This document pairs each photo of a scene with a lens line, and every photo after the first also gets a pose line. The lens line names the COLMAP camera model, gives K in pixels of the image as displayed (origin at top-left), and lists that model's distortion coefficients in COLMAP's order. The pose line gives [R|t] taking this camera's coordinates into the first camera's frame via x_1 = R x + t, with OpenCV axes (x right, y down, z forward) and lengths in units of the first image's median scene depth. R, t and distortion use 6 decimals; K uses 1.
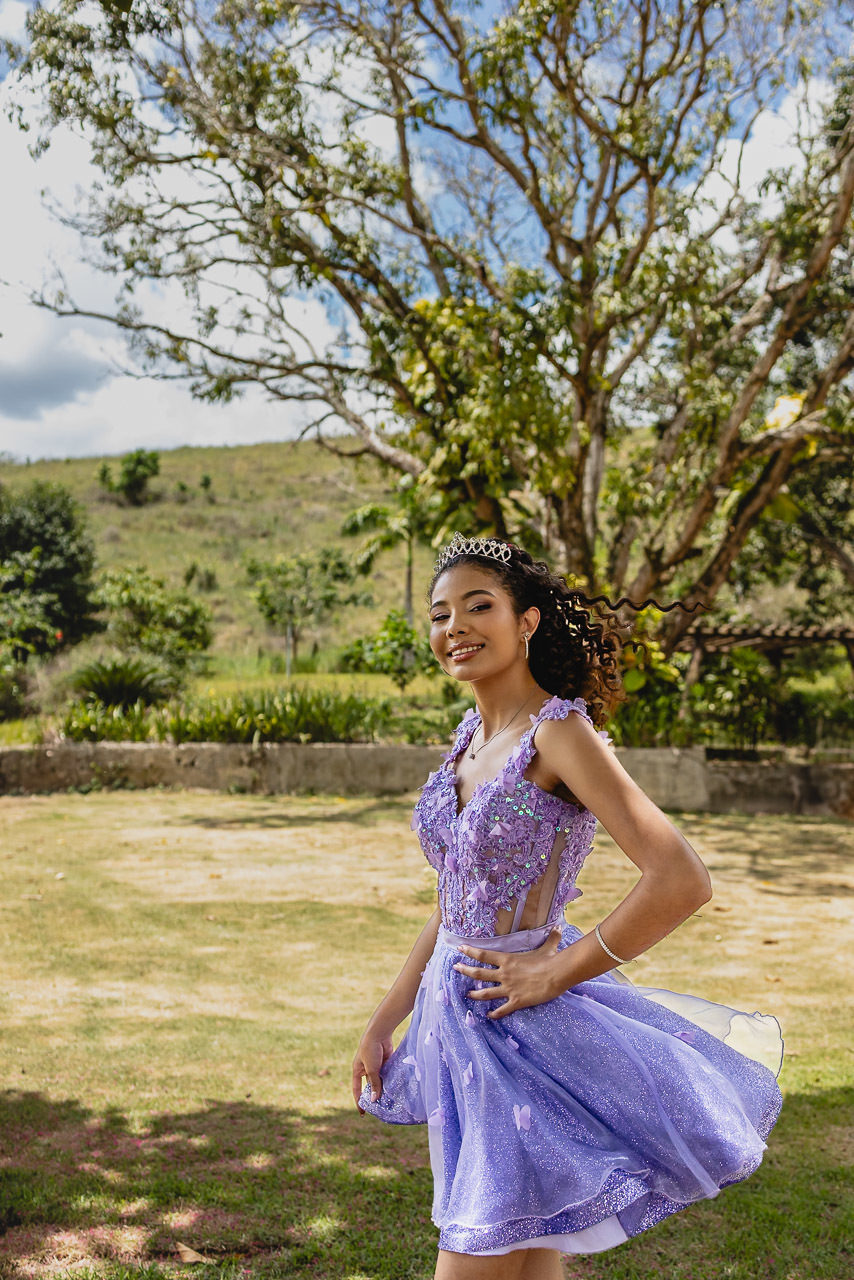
lens RADIAL K [[1340.3, 0, 440.6], [0, 1340.3, 612.0], [0, 0, 1]] dist [-0.001945, -0.006797]
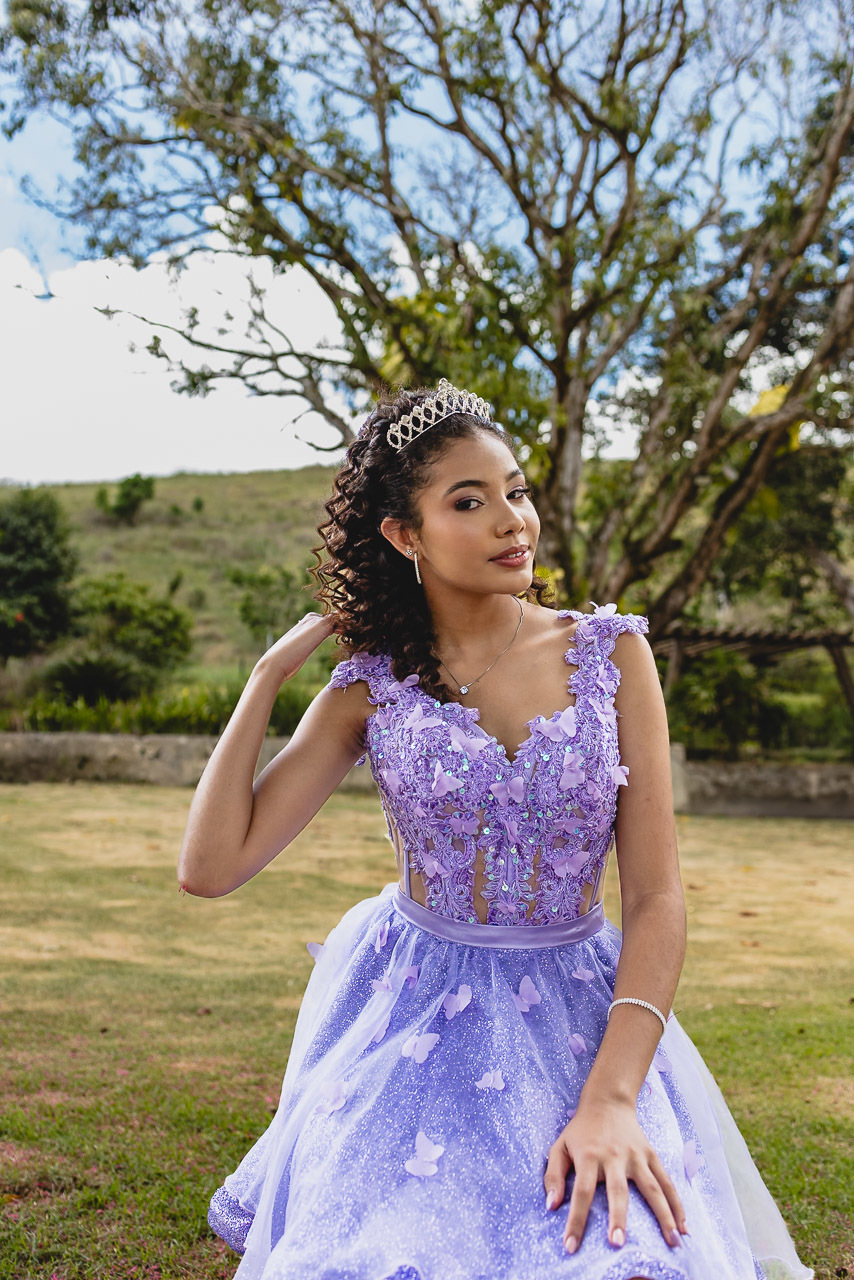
lens RADIAL K [[1226.7, 0, 427.0], [0, 1226.7, 640.0], [0, 0, 1]] dist [-0.011470, 0.006211]
pose [[0.999660, 0.011642, -0.023325, 0.033472], [-0.012753, 0.998763, -0.048066, 0.074799], [0.022737, 0.048347, 0.998572, 0.116930]]
